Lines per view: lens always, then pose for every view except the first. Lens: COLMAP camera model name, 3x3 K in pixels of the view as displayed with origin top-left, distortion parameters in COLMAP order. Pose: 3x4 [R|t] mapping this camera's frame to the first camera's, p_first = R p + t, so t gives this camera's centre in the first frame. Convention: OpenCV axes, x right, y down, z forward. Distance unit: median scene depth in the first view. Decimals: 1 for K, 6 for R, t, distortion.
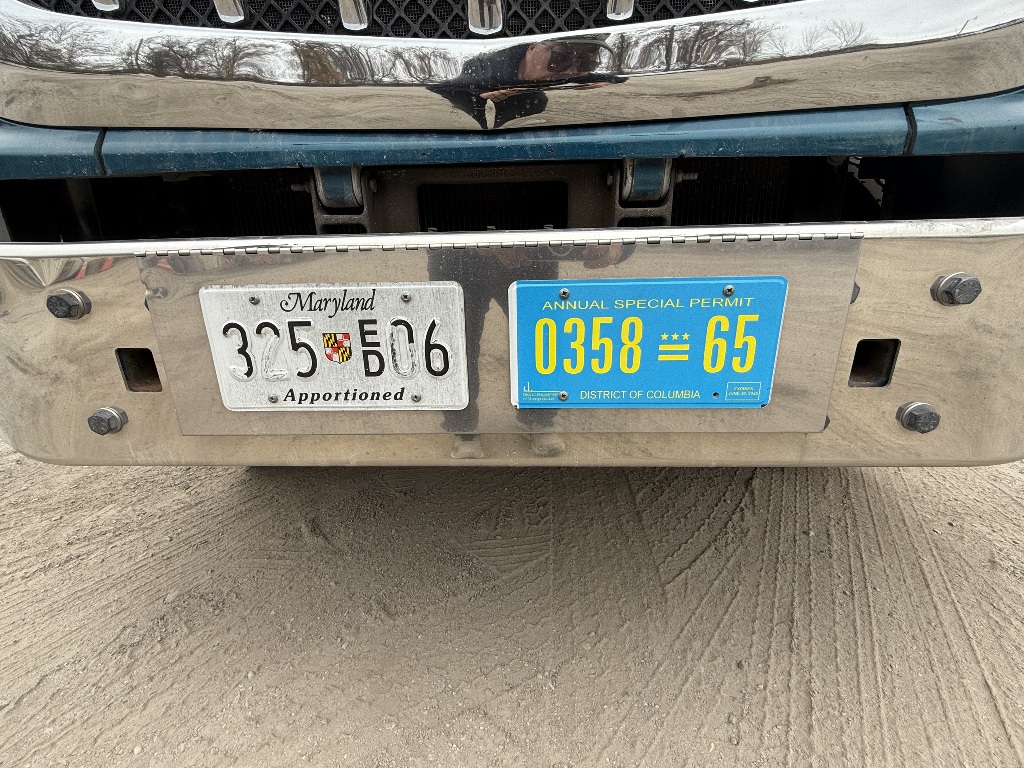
lens RADIAL K [[446.3, 0, 512.2], [0, 446.3, 385.5], [0, 0, 1]] dist [-0.002000, 0.000080]
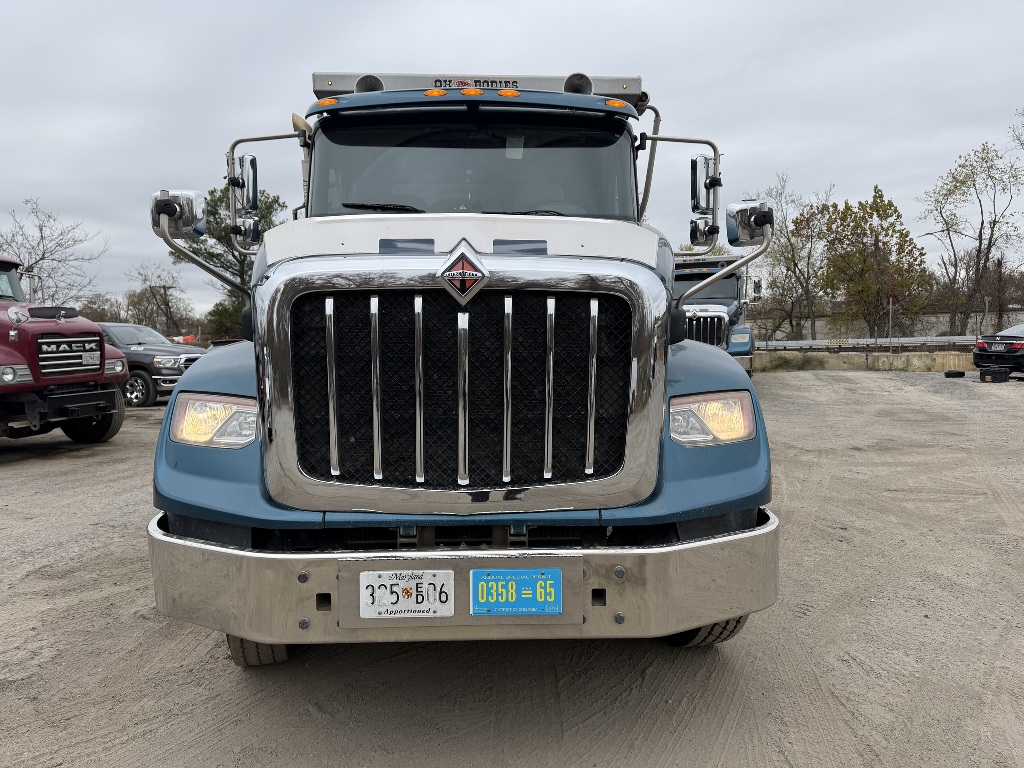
lens RADIAL K [[626.9, 0, 517.0], [0, 626.9, 379.1], [0, 0, 1]] dist [-0.001502, -0.008723]
pose [[0.996269, 0.016579, 0.084692, -0.064966], [0.009068, 0.955828, -0.293786, -0.205016], [-0.085822, 0.293458, 0.952112, -3.145637]]
